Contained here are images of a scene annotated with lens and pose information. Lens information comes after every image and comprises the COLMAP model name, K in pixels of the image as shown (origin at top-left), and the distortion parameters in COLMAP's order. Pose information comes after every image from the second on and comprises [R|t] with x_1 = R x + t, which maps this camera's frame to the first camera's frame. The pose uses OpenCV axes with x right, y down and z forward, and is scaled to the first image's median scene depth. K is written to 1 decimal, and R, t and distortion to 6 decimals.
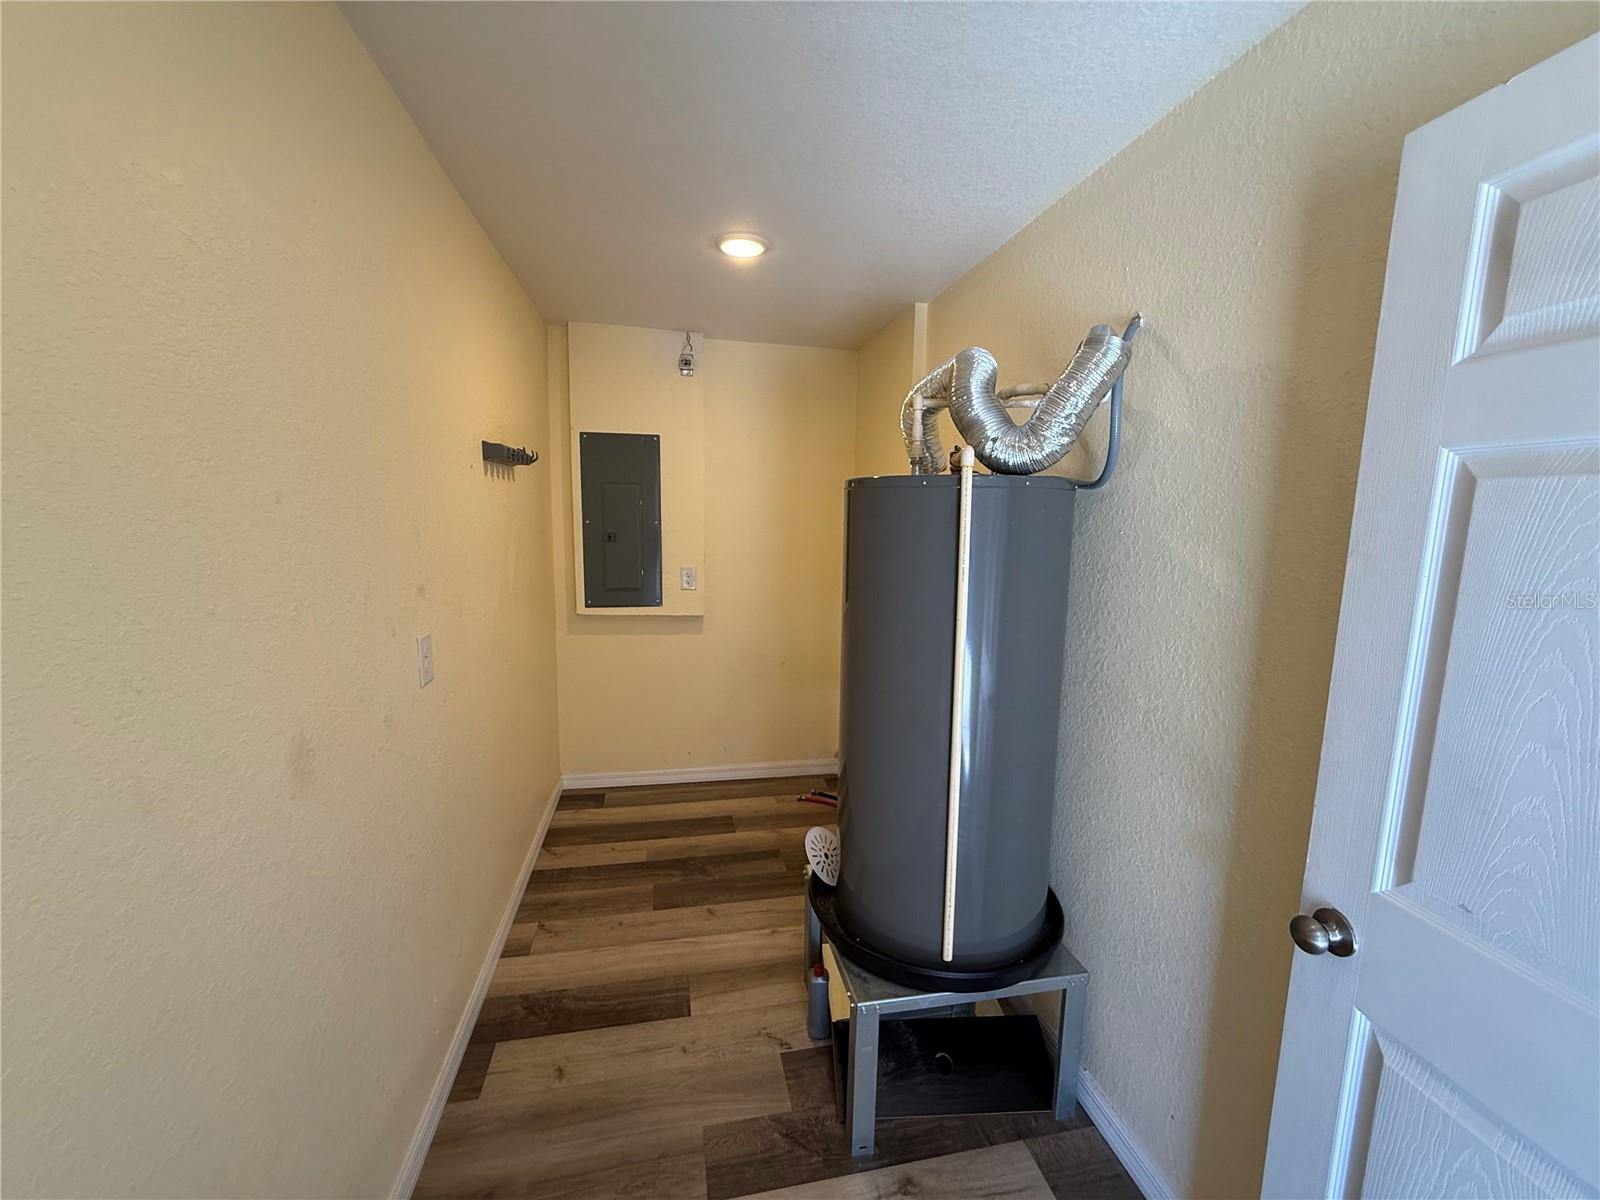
lens RADIAL K [[638.3, 0, 800.0], [0, 638.3, 600.0], [0, 0, 1]] dist [0.001652, 0.000184]
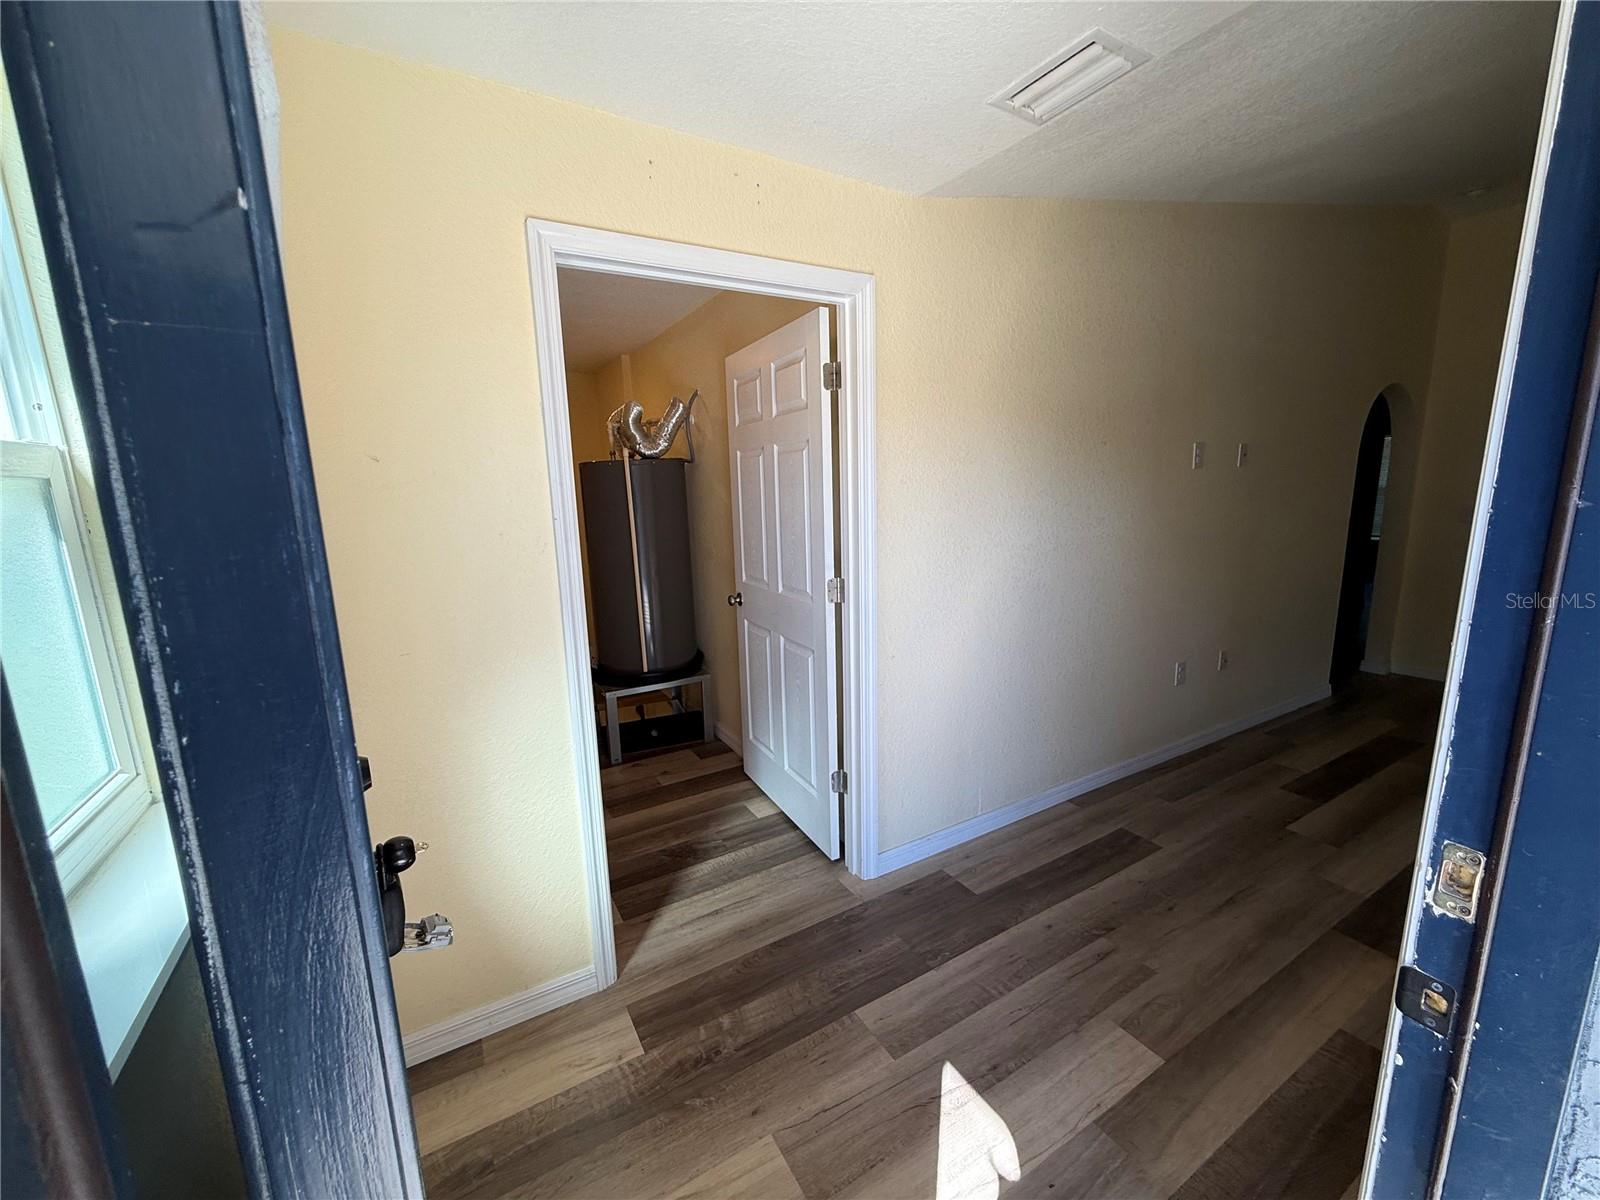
lens RADIAL K [[638.3, 0, 800.0], [0, 638.3, 600.0], [0, 0, 1]] dist [0.001652, 0.000184]
pose [[0.945737, -0.097658, 0.309911, 0.090189], [0.082061, 0.994634, 0.063005, 0.278105], [-0.314401, -0.034155, 0.948676, -1.803001]]
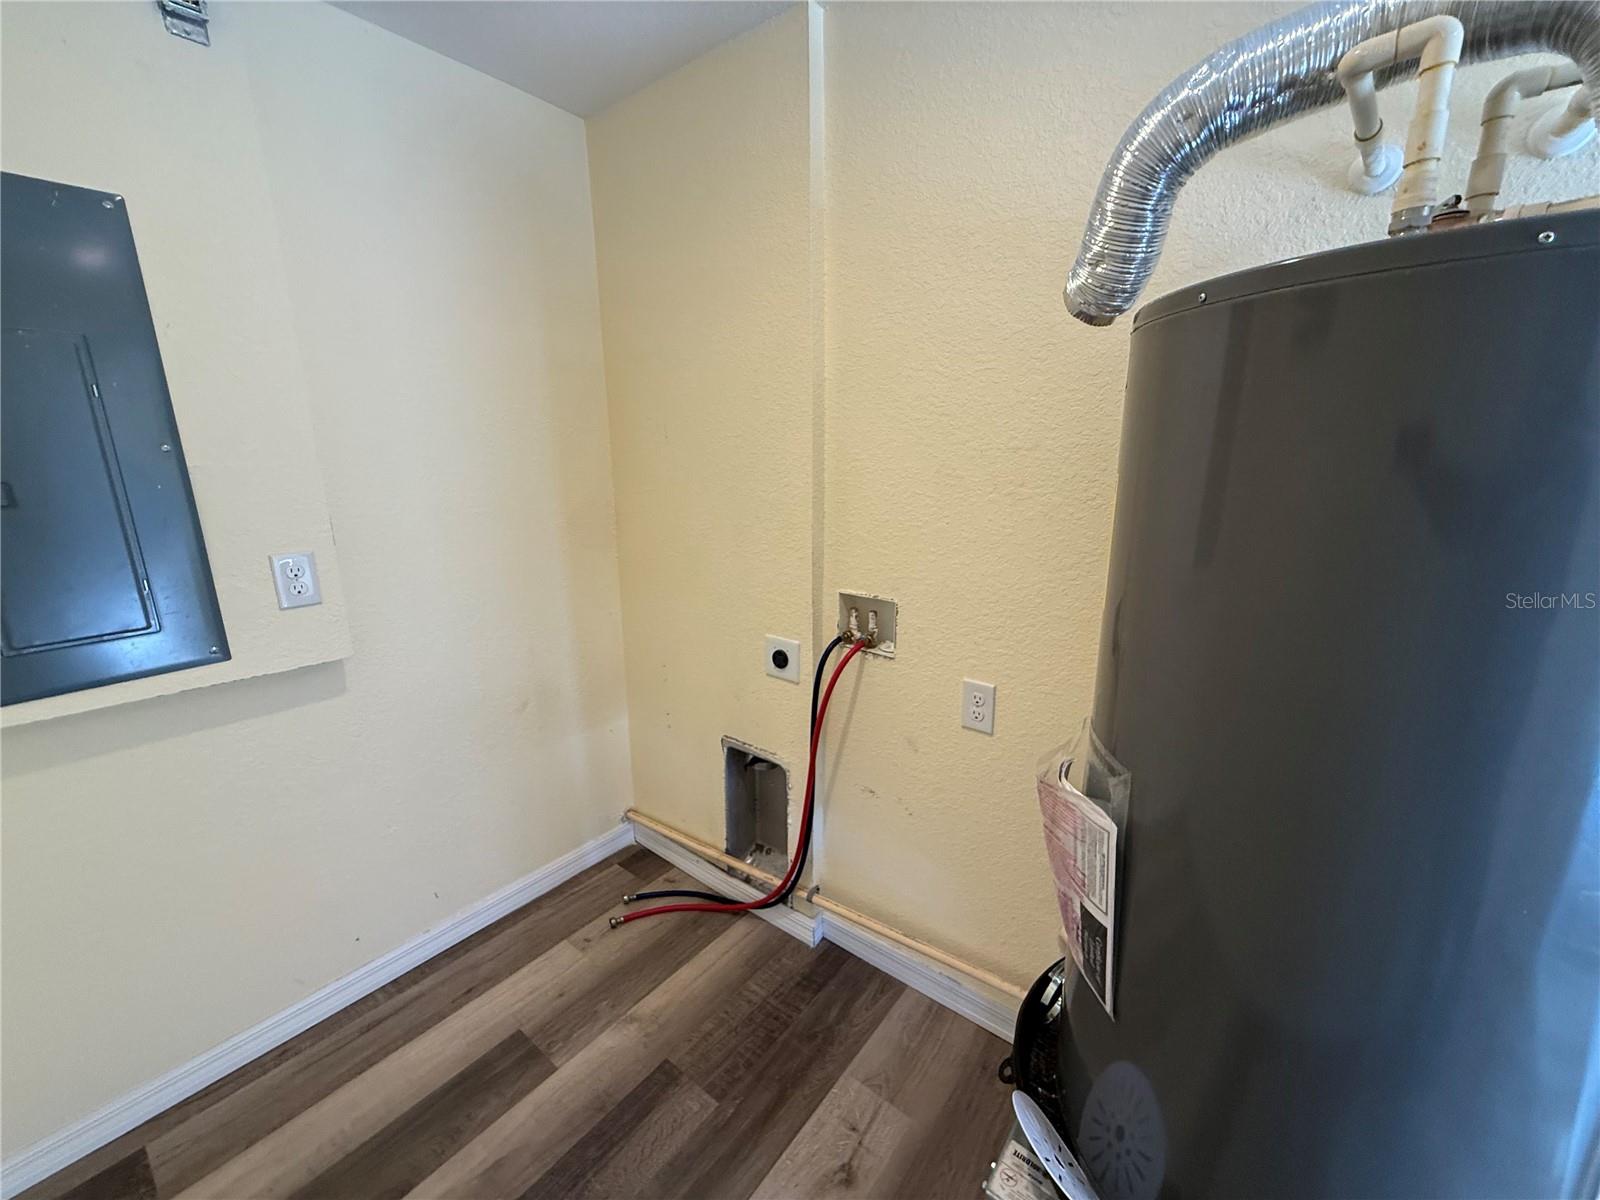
lens RADIAL K [[638.3, 0, 800.0], [0, 638.3, 600.0], [0, 0, 1]] dist [0.001652, 0.000184]
pose [[0.766884, -0.173374, 0.617924, -0.165362], [0.108083, 0.983957, 0.141936, -0.041918], [-0.632619, -0.042061, 0.773320, 0.414650]]
